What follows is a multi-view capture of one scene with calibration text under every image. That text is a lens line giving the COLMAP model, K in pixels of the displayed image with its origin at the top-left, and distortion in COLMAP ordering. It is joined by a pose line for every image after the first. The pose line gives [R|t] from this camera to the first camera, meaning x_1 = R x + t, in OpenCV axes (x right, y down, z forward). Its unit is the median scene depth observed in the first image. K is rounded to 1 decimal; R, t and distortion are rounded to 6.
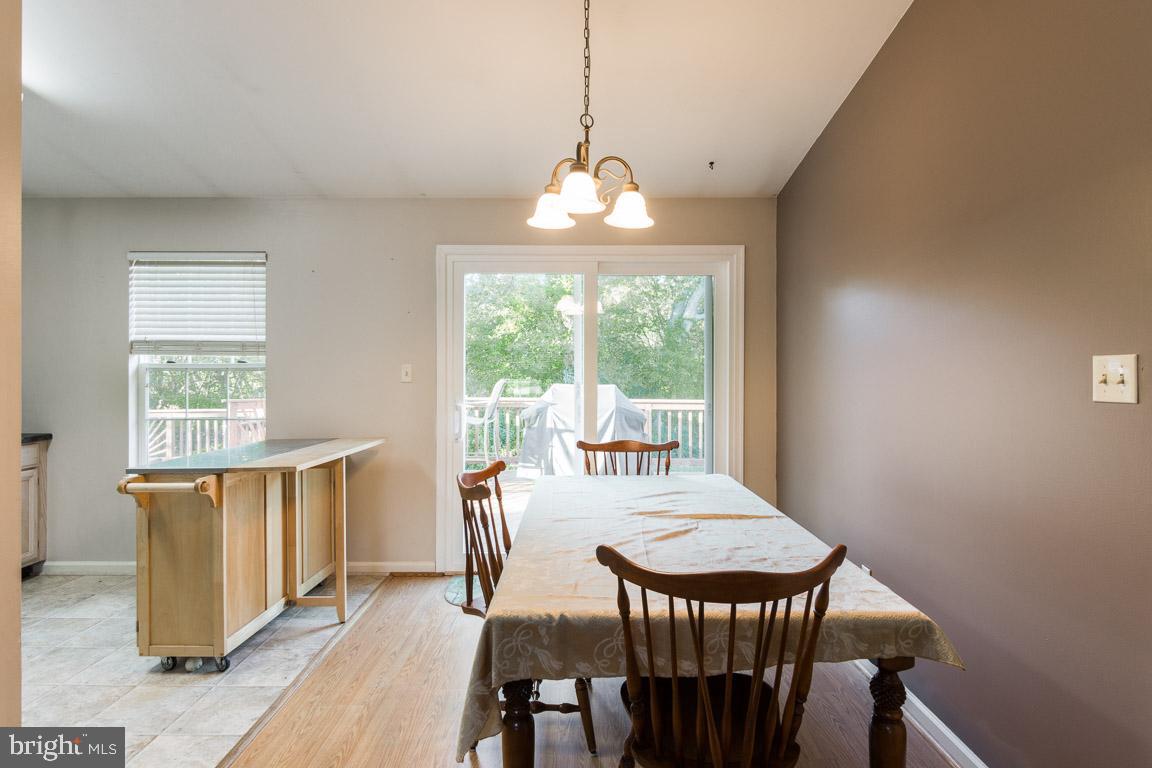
lens RADIAL K [[579.4, 0, 548.6], [0, 579.4, 370.6], [0, 0, 1]] dist [-0.005362, -0.000202]
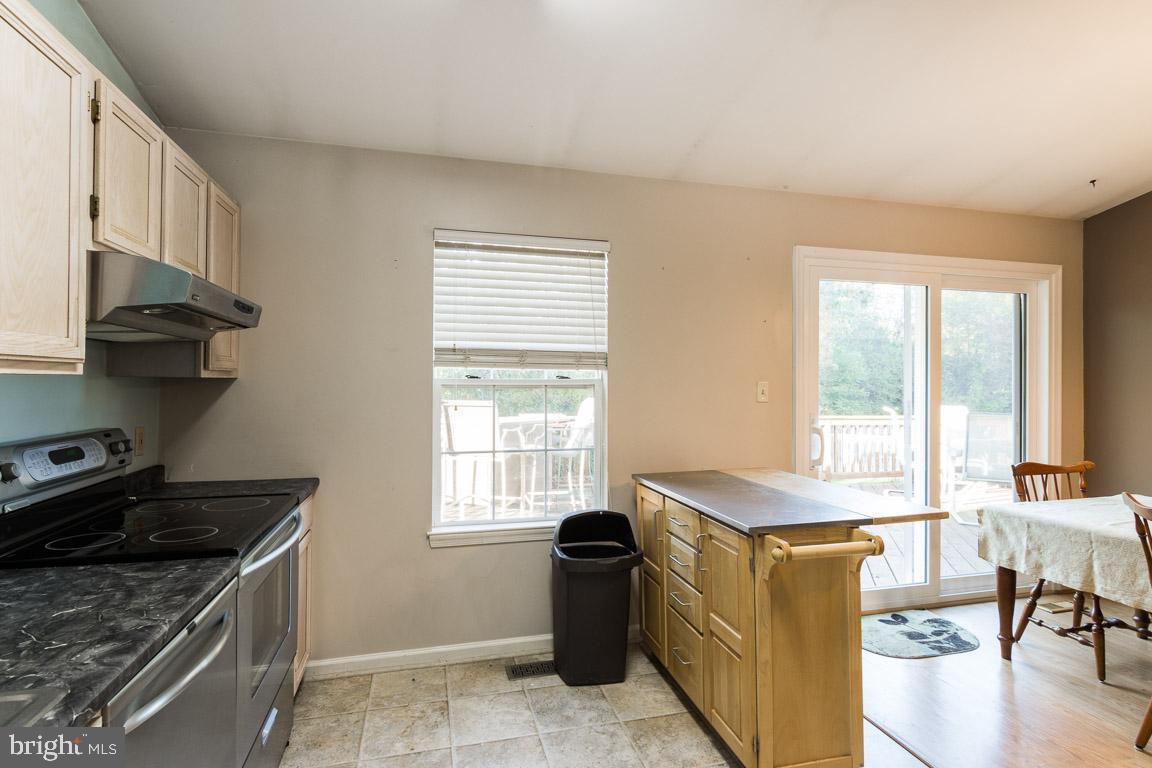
lens RADIAL K [[577.2, 0, 555.1], [0, 577.2, 377.4], [0, 0, 1]] dist [0.013130, -0.009219]
pose [[0.965665, 0.005211, 0.259739, -0.775102], [-0.002219, 0.999928, -0.011812, -0.005630], [-0.259782, 0.010830, 0.965607, 0.243591]]
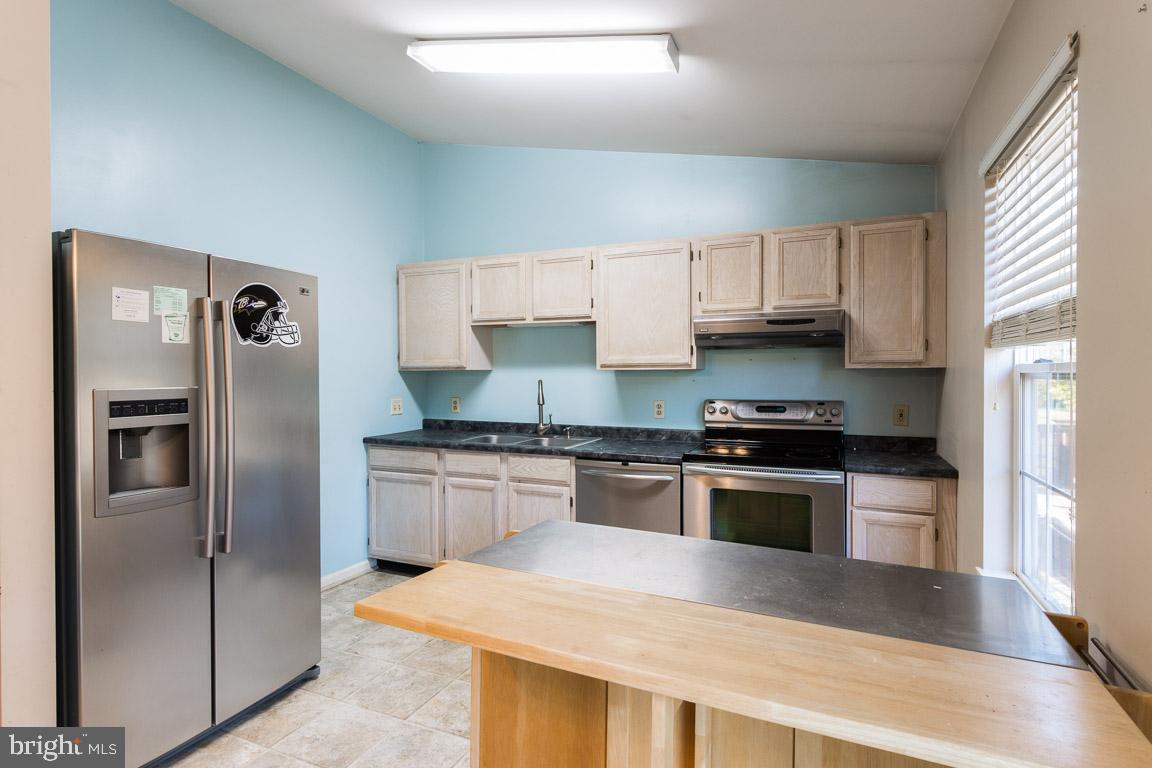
lens RADIAL K [[577.2, 0, 576.1], [0, 577.2, 378.7], [0, 0, 1]] dist [0.013130, -0.009219]
pose [[-0.358064, 0.006849, -0.933672, -0.068753], [-0.002586, 0.999962, 0.008327, -0.002850], [0.933694, 0.005396, -0.358032, 0.840674]]
